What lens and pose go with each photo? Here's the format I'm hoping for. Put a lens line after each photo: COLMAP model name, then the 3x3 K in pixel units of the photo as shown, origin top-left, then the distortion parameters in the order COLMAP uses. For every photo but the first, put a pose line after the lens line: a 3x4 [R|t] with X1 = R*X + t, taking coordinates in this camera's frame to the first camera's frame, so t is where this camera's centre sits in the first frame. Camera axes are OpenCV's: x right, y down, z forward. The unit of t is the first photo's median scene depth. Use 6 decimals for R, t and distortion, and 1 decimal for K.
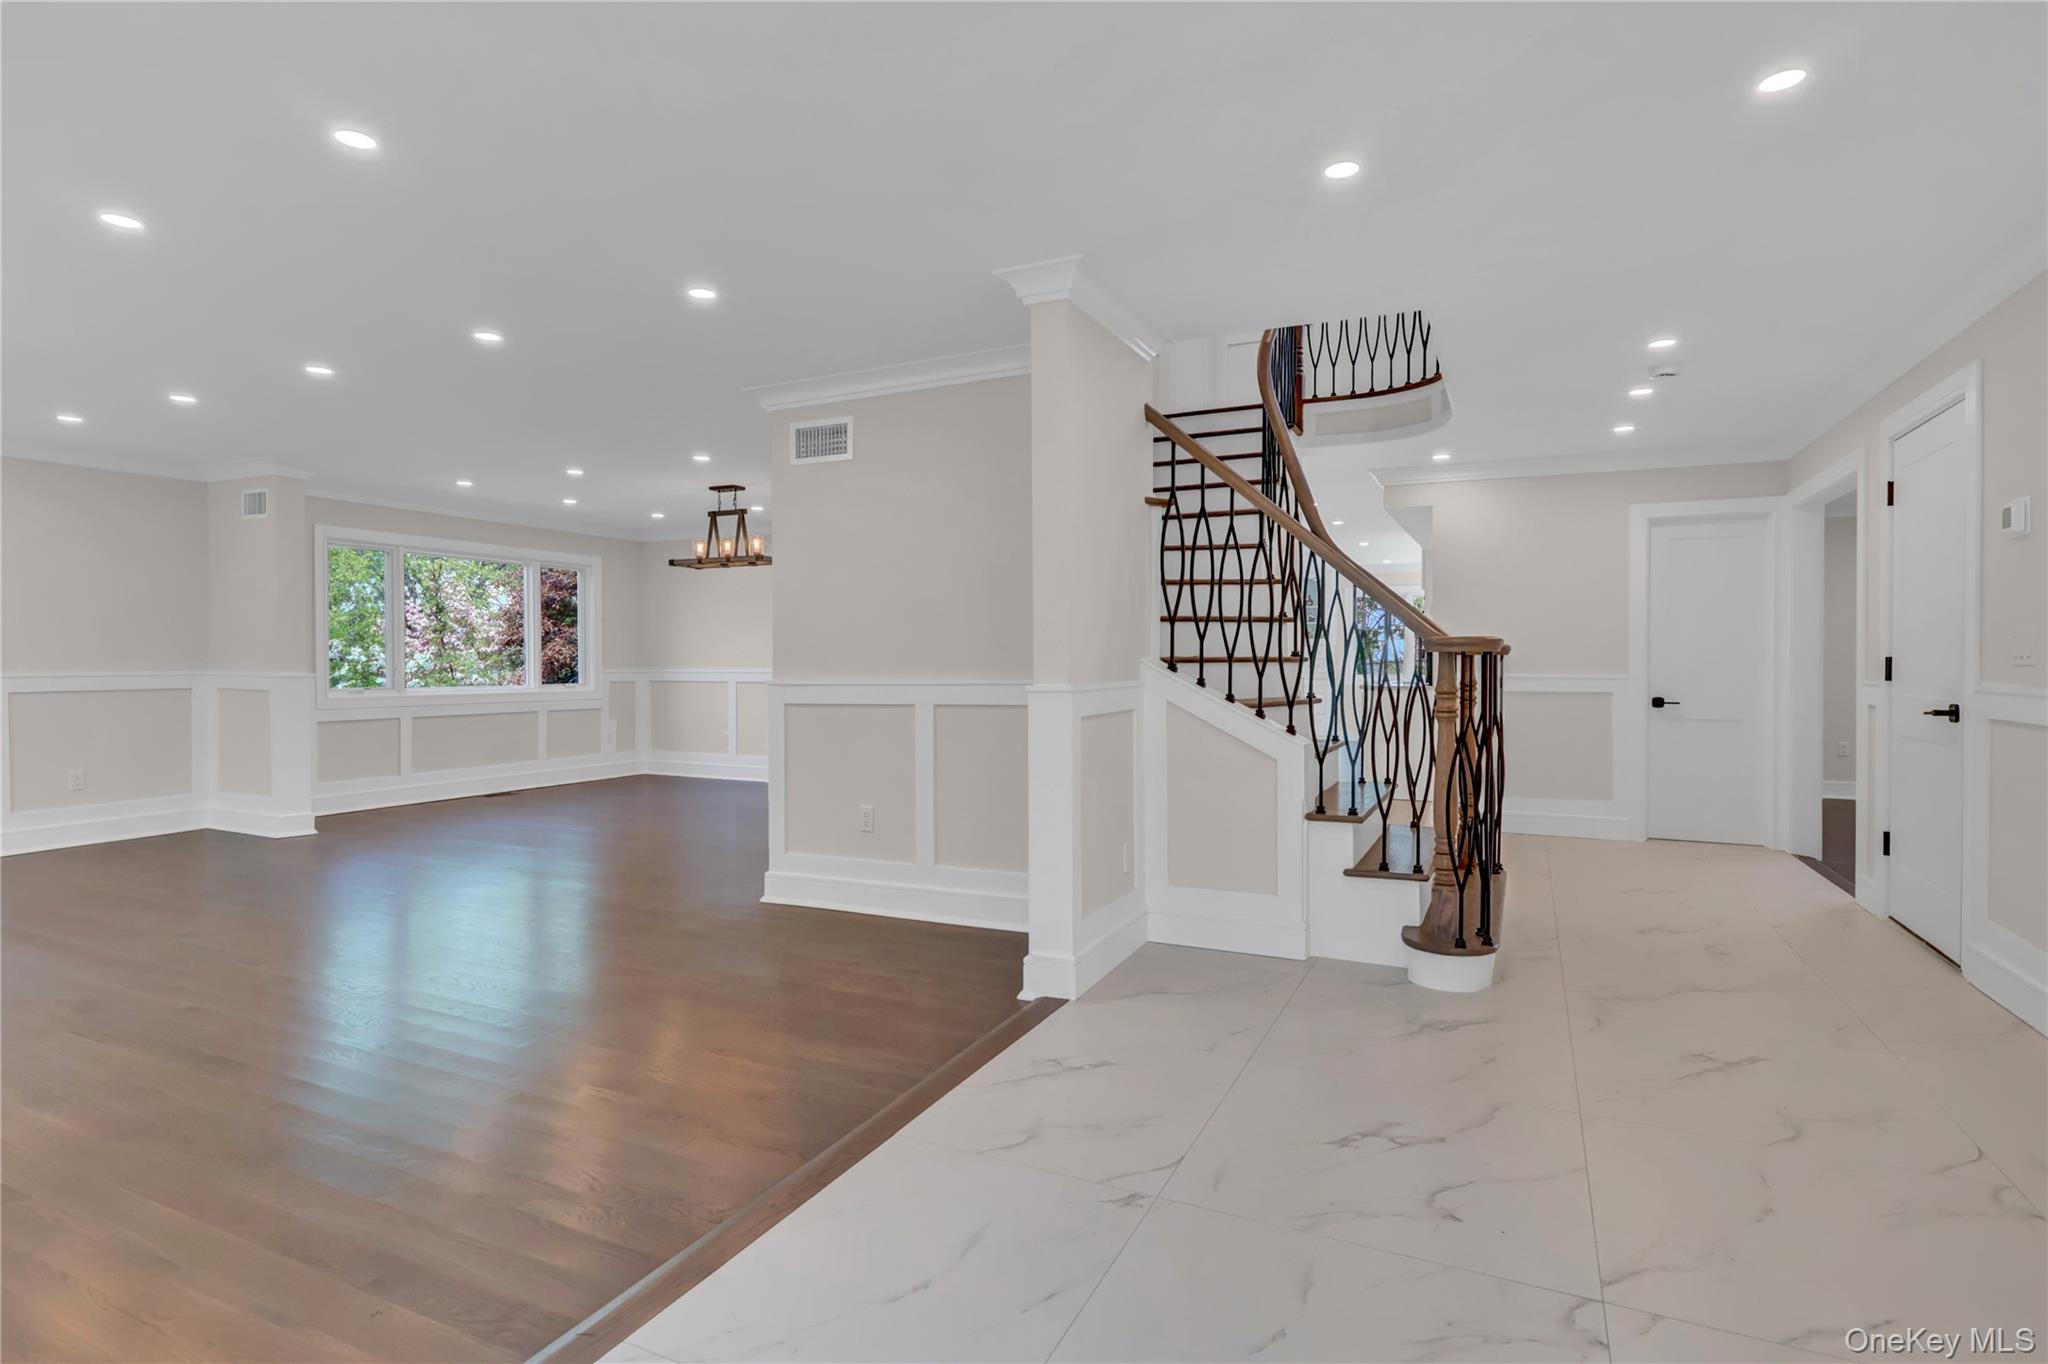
lens RADIAL K [[1023.8, 0, 1022.0], [0, 1023.8, 671.8], [0, 0, 1]] dist [0.000195, -0.000312]
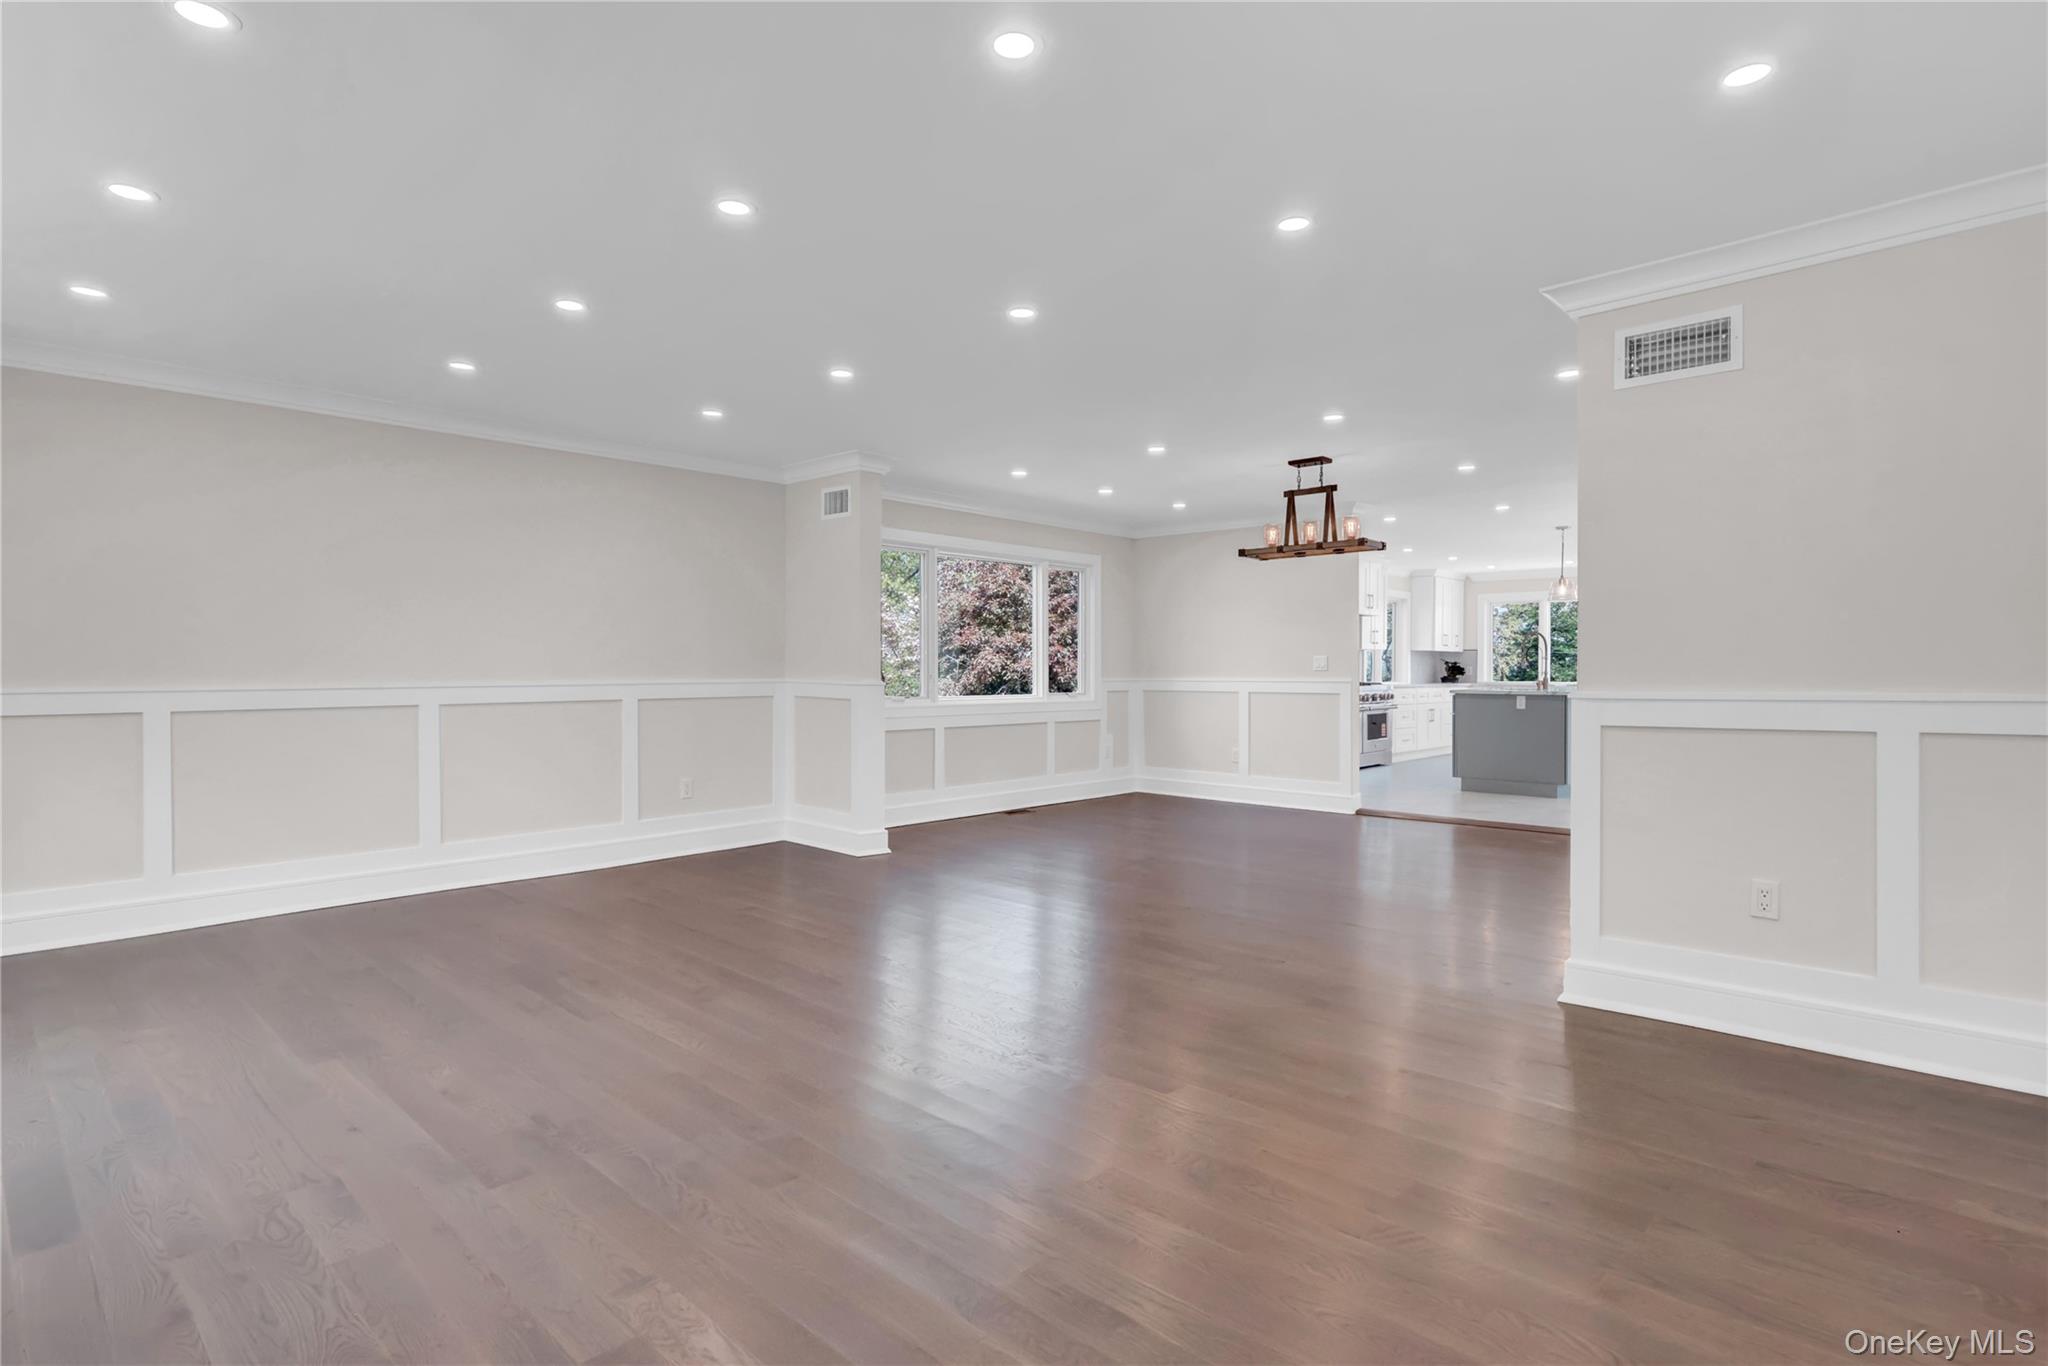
lens RADIAL K [[1023.8, 0, 1014.4], [0, 1023.8, 676.5], [0, 0, 1]] dist [0.000195, -0.000312]
pose [[0.951438, 0.001361, -0.307839, -0.258513], [-0.002746, 0.999988, -0.004064, 0.000566], [0.307829, 0.004712, 0.951430, 0.127732]]
